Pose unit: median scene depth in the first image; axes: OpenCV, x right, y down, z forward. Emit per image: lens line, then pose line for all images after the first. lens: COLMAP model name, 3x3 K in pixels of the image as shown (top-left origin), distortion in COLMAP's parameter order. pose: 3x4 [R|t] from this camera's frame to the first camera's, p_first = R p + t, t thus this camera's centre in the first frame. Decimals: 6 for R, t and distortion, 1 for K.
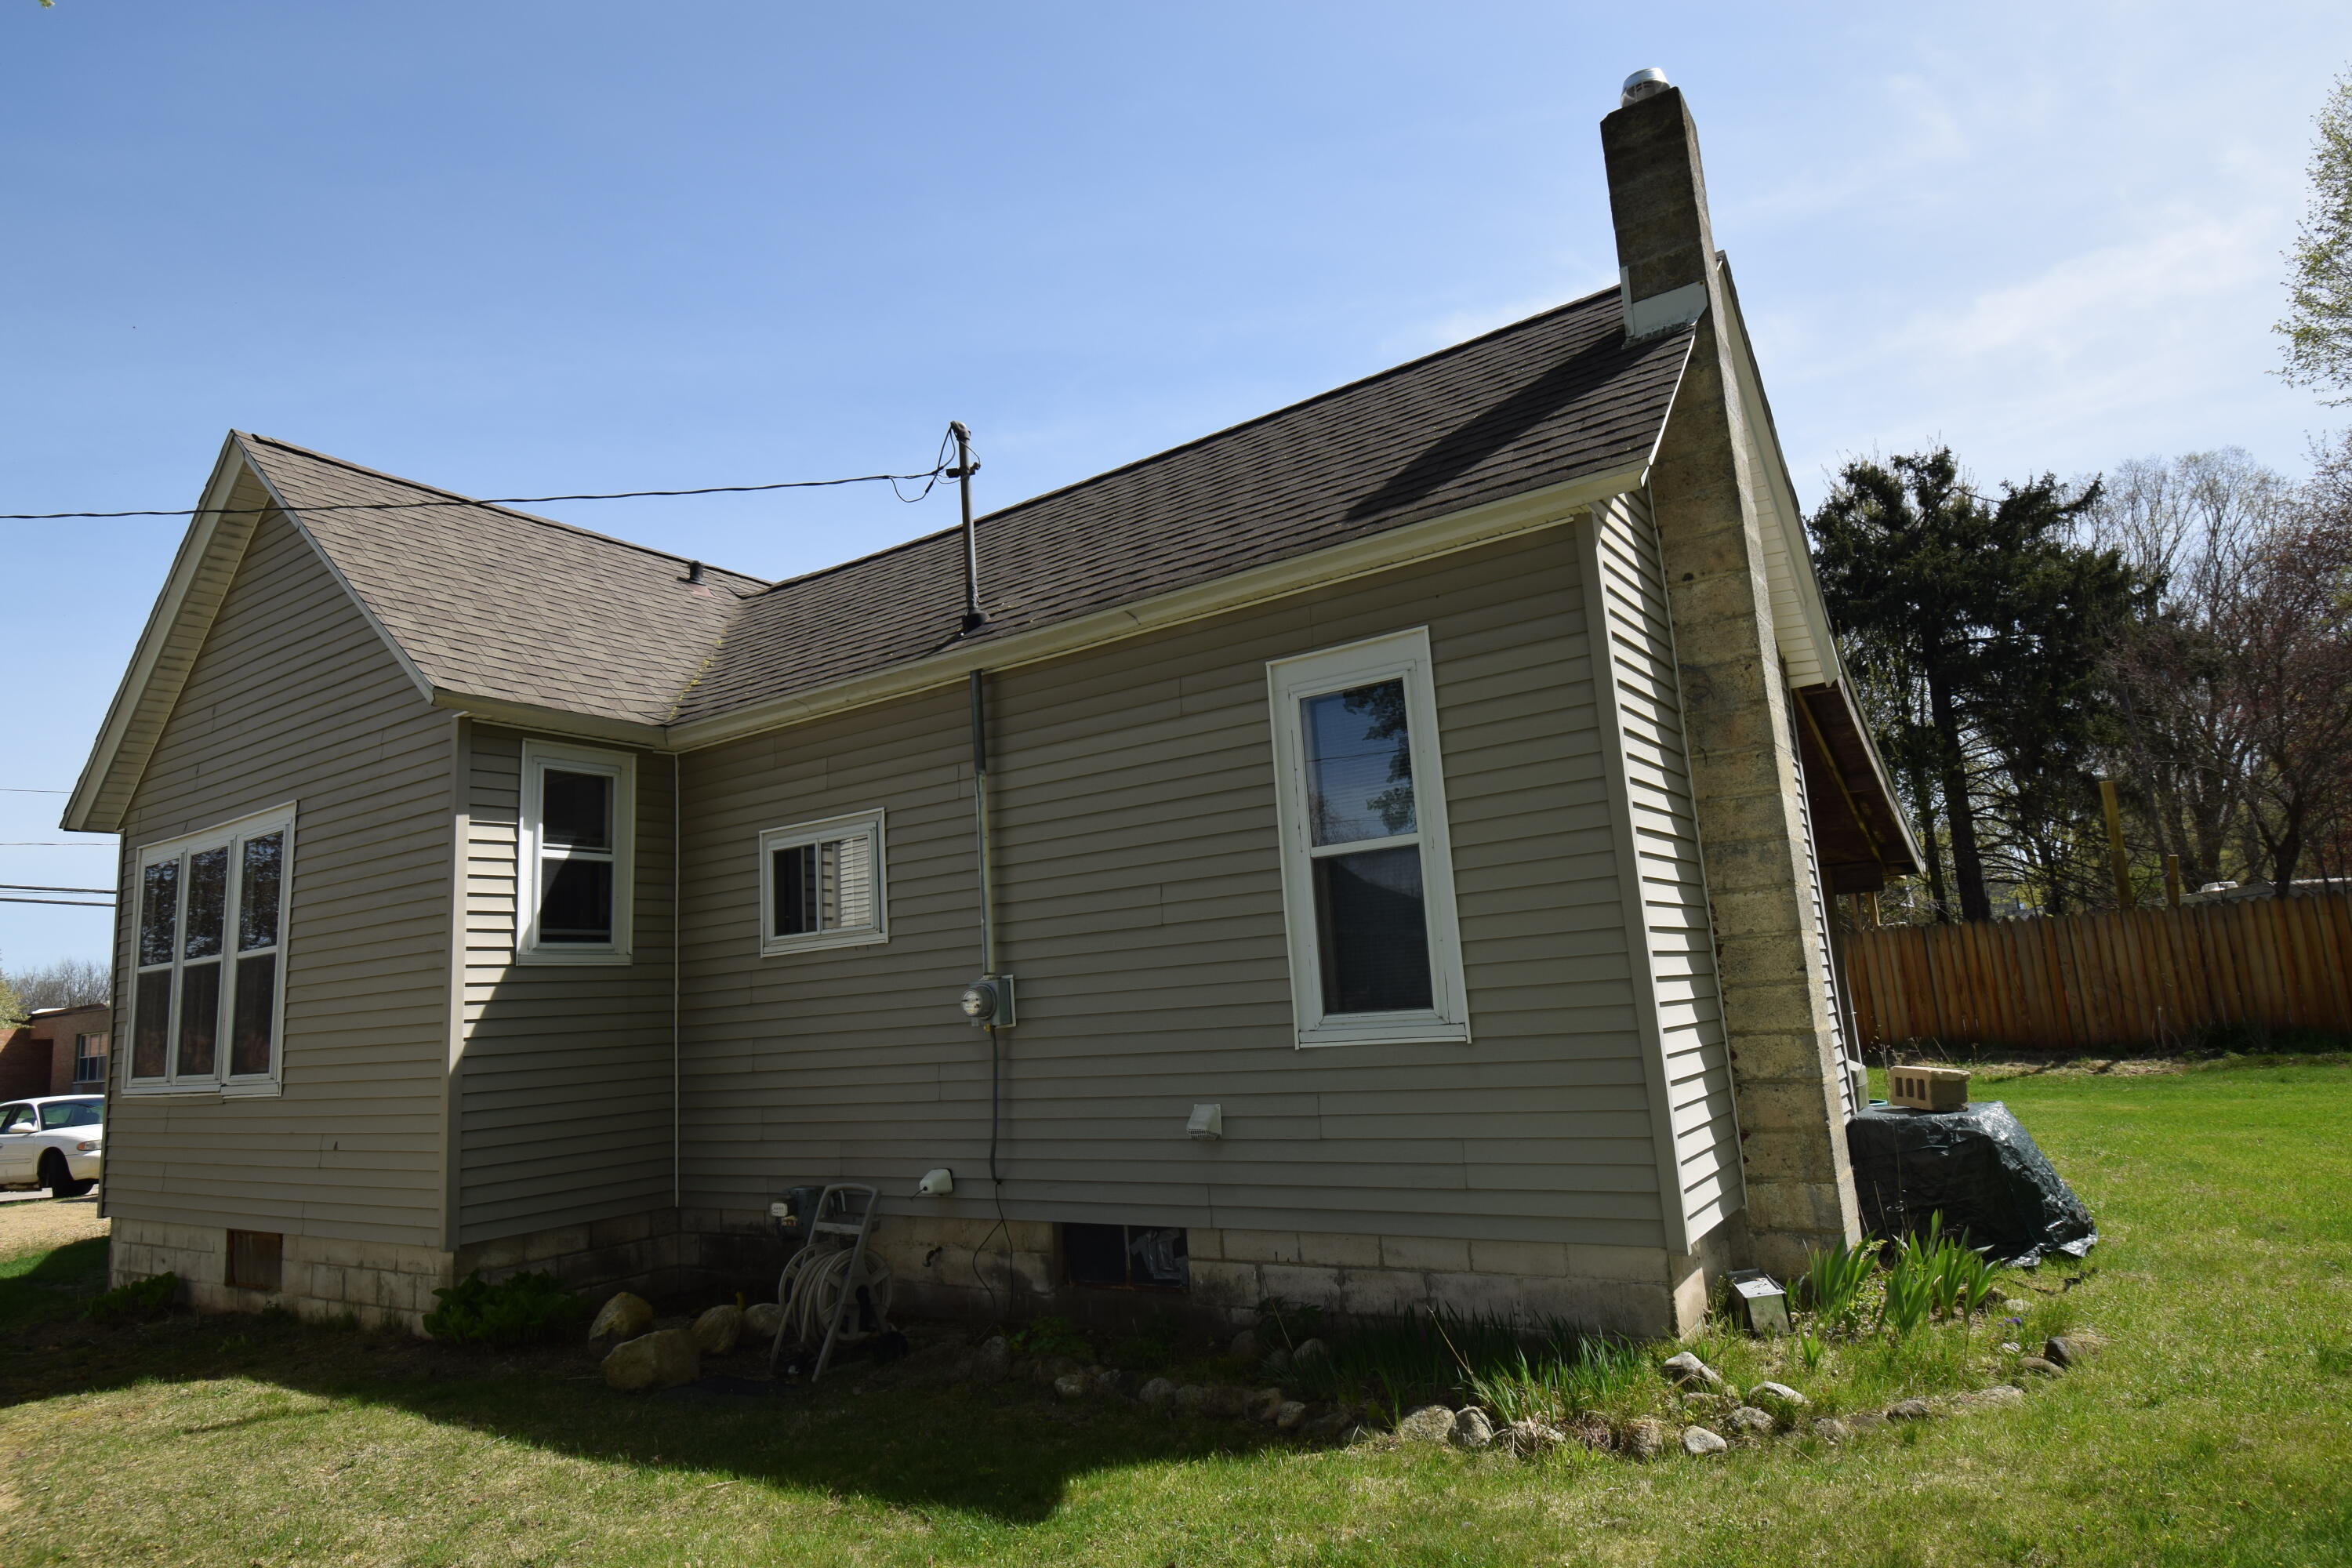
lens RADIAL K [[1320.2, 0, 1176.0], [0, 1320.2, 784.0], [0, 0, 1]] dist [0.002297, 0.000333]
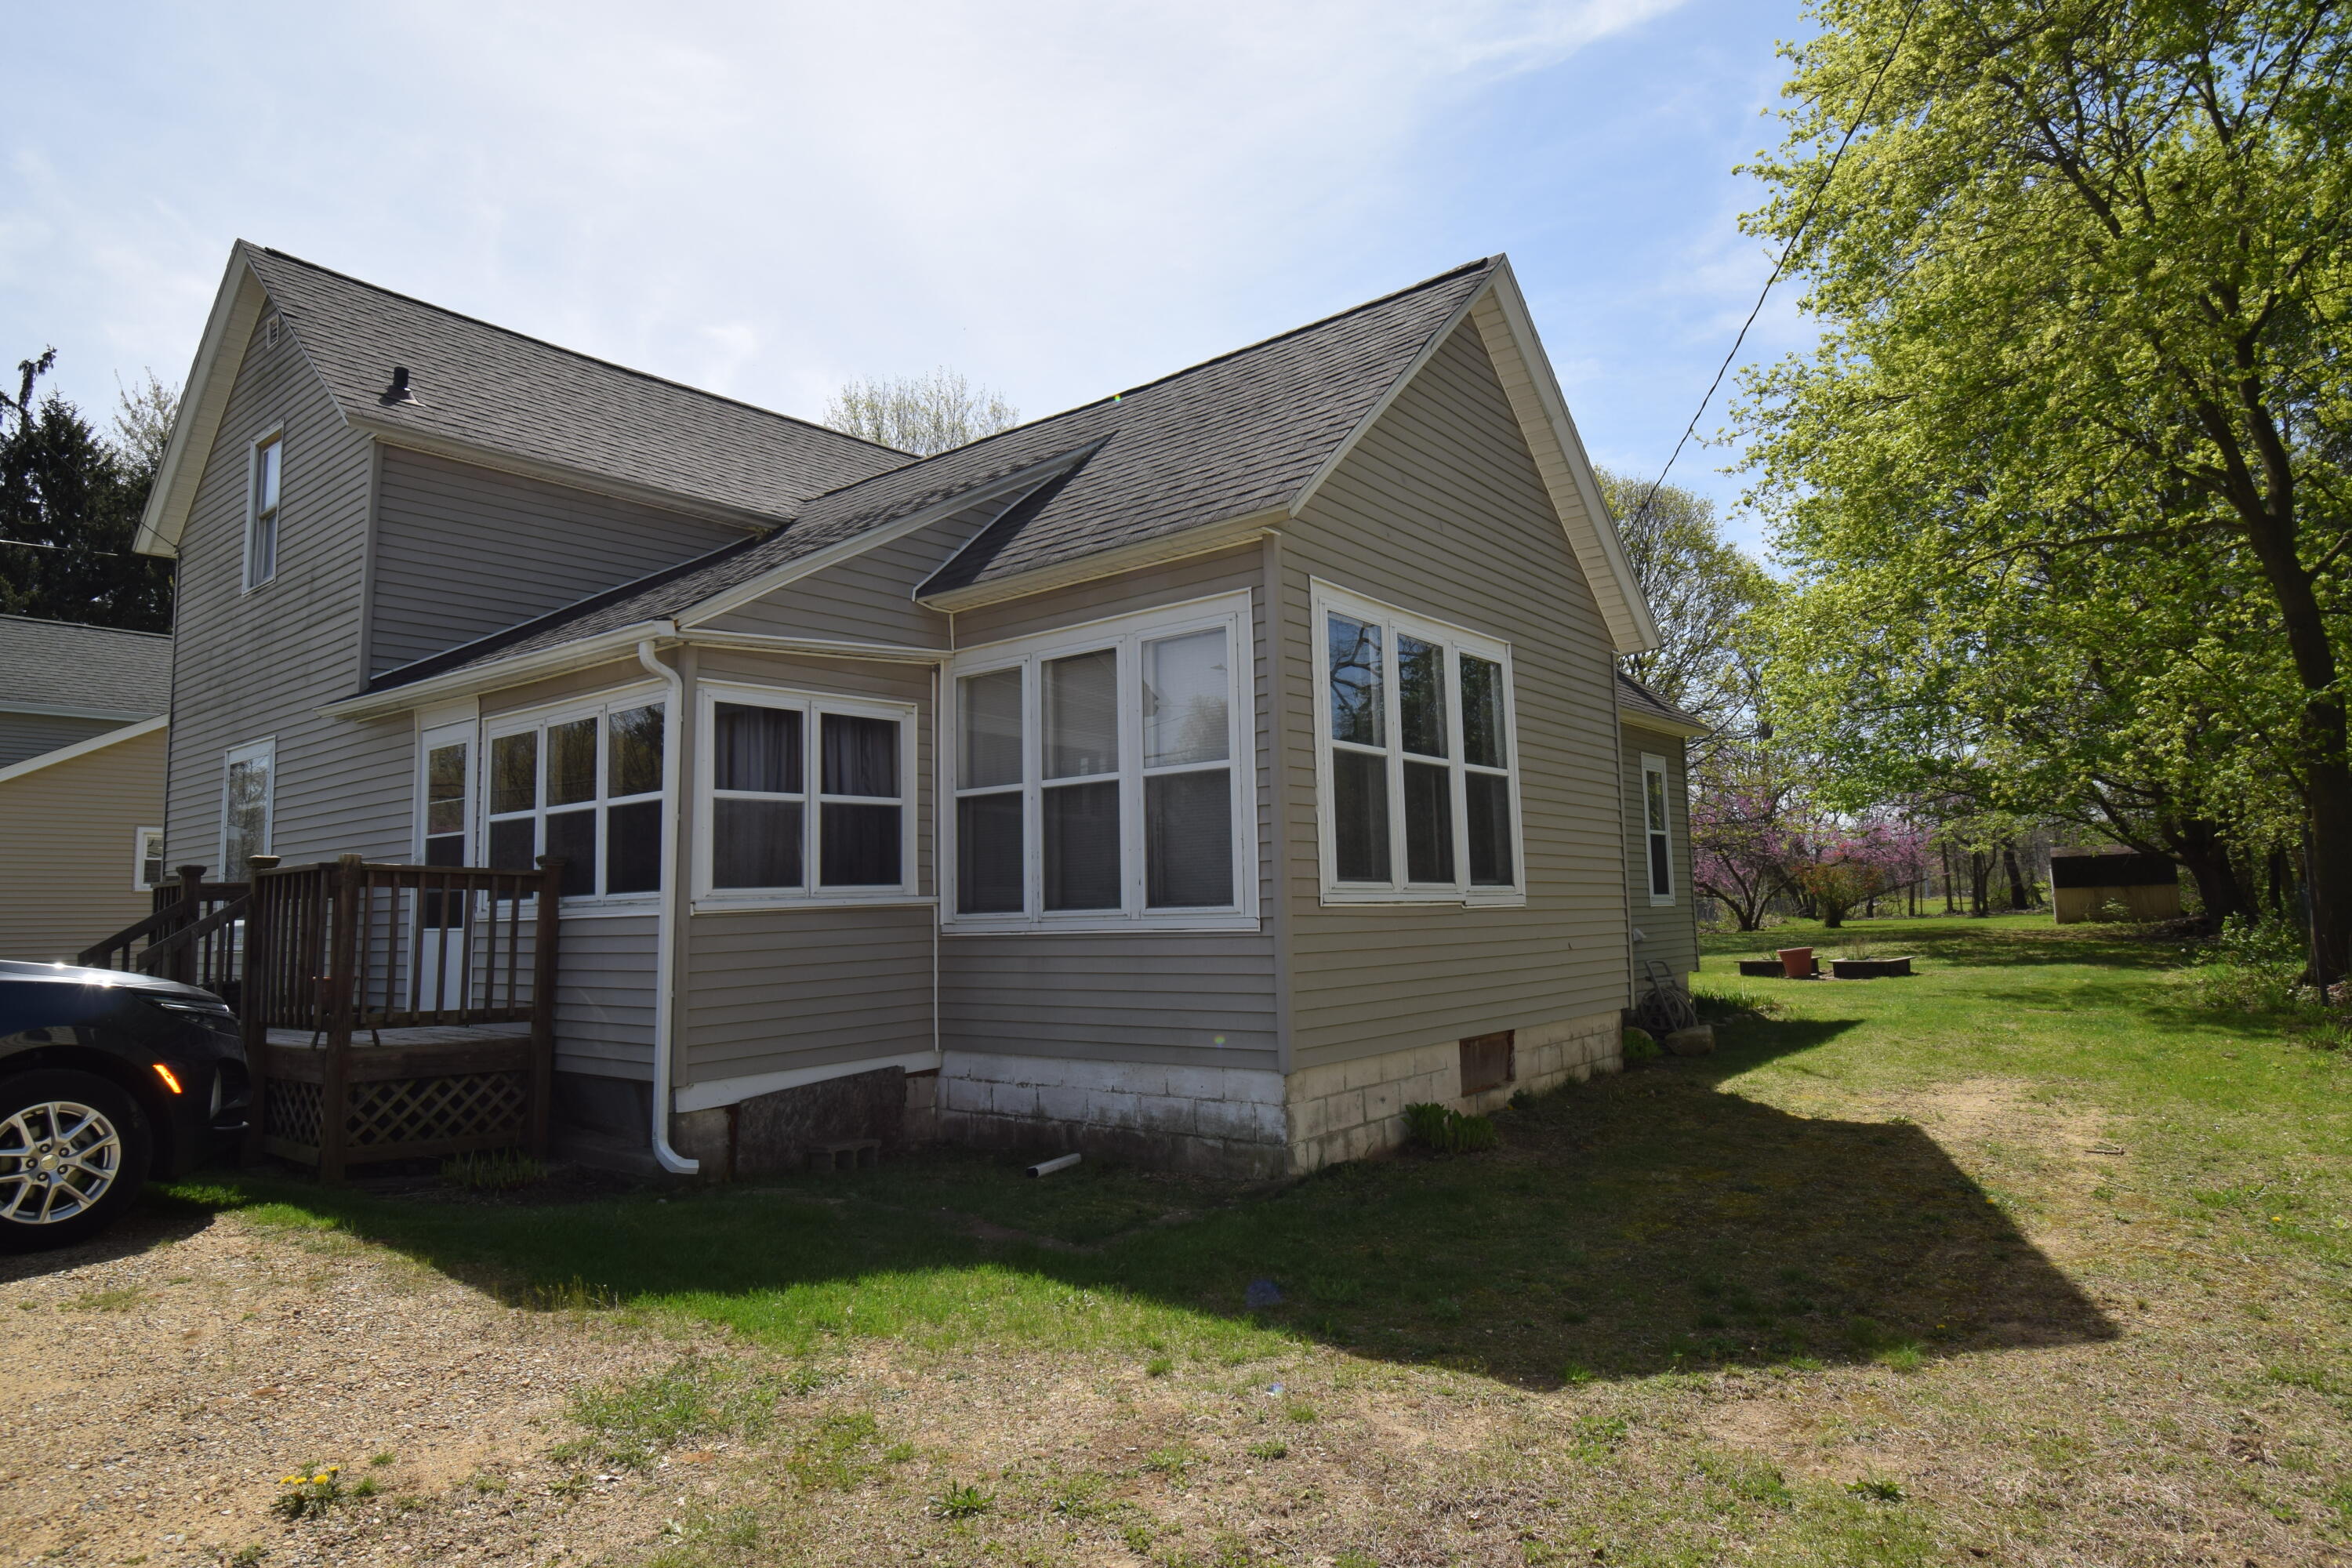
lens RADIAL K [[1320.2, 0, 1176.0], [0, 1320.2, 784.0], [0, 0, 1]] dist [0.002297, 0.000333]
pose [[0.094833, 0.151999, 0.983821, -1.760283], [-0.150259, 0.979137, -0.136792, 0.321961], [-0.984088, -0.134855, 0.115694, 1.141263]]
